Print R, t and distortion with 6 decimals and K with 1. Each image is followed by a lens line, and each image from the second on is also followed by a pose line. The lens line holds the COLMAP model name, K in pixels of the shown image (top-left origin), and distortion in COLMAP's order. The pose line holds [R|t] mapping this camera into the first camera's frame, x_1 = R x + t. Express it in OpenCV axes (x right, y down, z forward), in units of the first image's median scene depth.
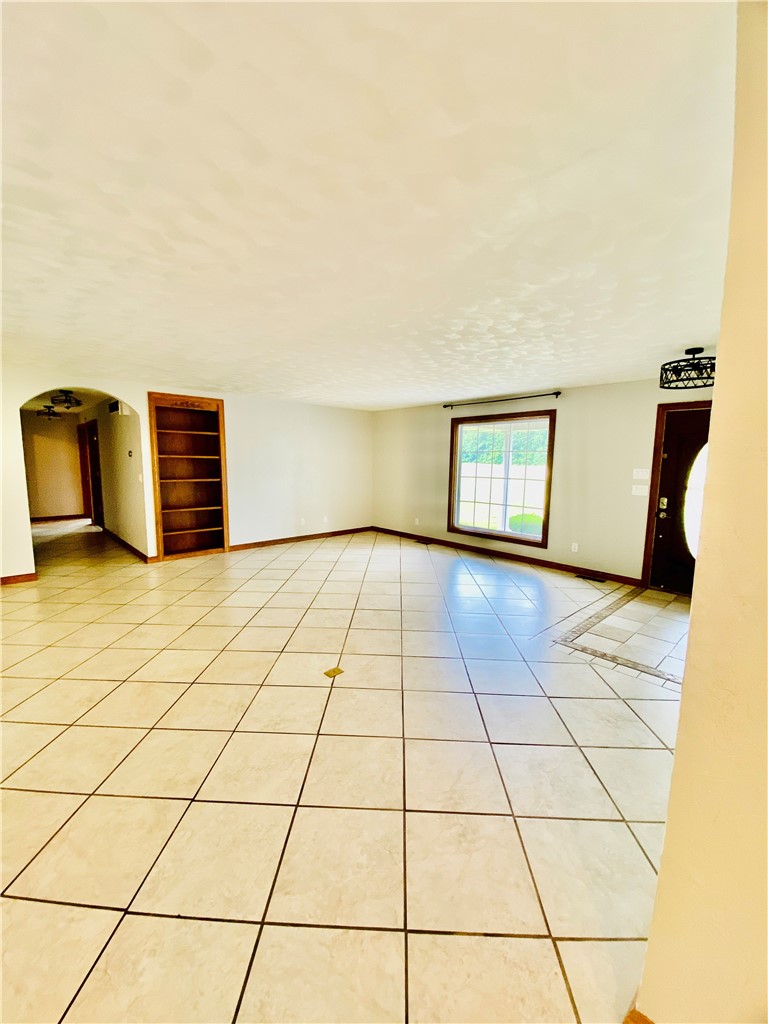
lens RADIAL K [[411.0, 0, 384.0], [0, 411.0, 512.0], [0, 0, 1]] dist [0.000294, -0.000009]
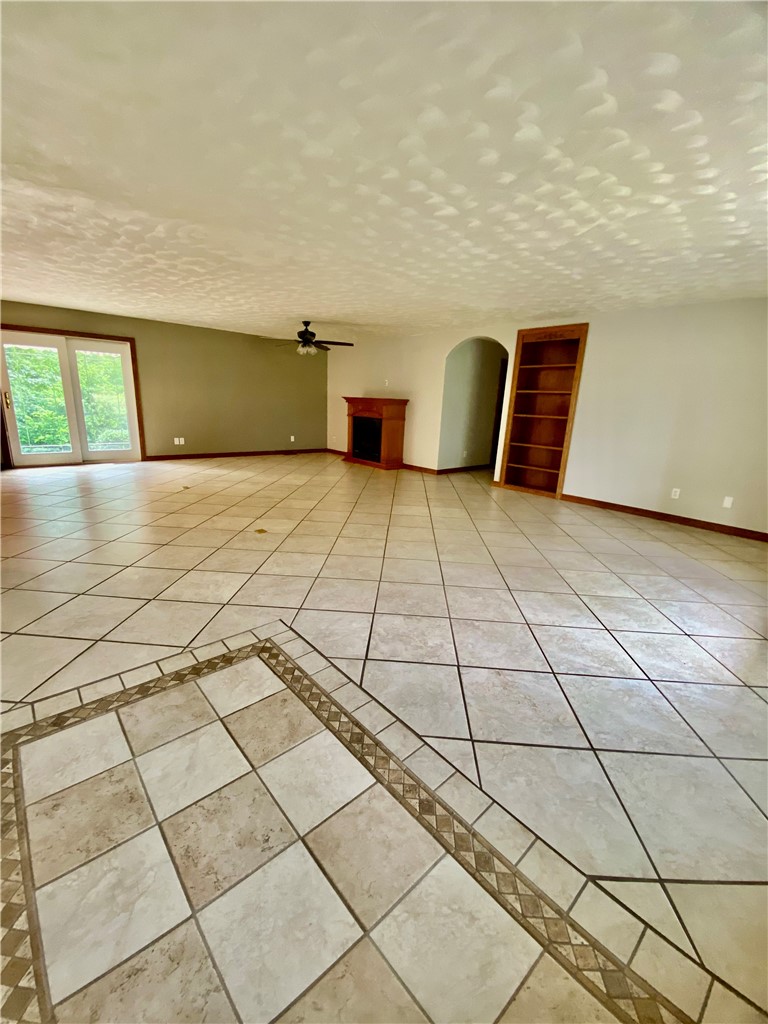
lens RADIAL K [[411.0, 0, 384.0], [0, 411.0, 512.0], [0, 0, 1]] dist [0.000294, -0.000009]
pose [[-0.012912, 0.243248, -0.969878, 0.576057], [-0.174537, 0.954520, 0.241719, -0.032346], [0.984566, 0.172401, 0.030131, 0.665697]]
